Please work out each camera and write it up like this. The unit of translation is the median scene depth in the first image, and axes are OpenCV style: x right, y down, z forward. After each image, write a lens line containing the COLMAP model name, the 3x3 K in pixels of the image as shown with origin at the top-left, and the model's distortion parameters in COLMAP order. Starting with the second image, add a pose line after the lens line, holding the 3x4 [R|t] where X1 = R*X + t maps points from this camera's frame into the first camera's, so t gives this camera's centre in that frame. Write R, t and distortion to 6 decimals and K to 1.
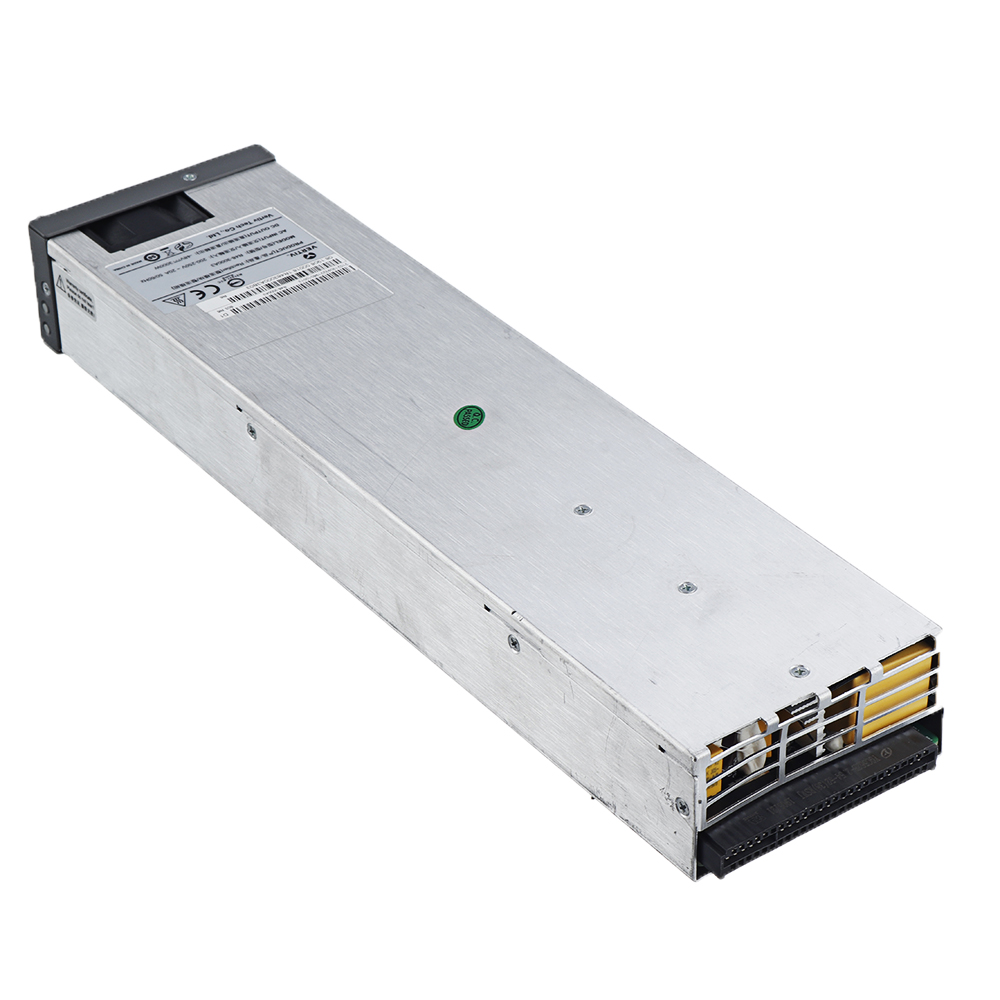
lens RADIAL K [[3517.6, 0, 500.0], [0, 3517.6, 500.0], [0, 0, 1]] dist [-0.035521, -0.652249]
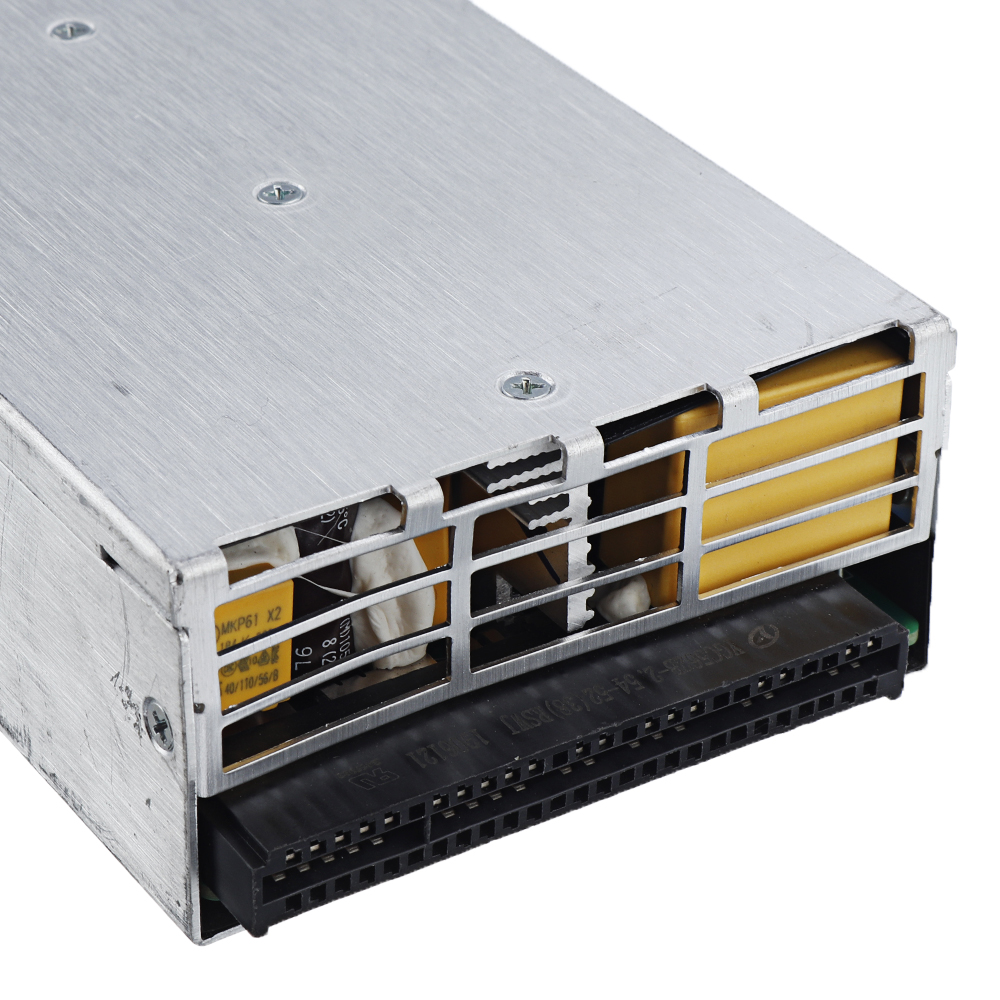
lens RADIAL K [[3517.6, 0, 500.0], [0, 3517.6, 500.0], [0, 0, 1]] dist [-0.035521, -0.652249]
pose [[0.995496, 0.052265, -0.079090, 0.112020], [-0.058880, 0.994746, -0.083753, 0.091300], [0.074297, 0.088033, 0.993343, 0.638103]]
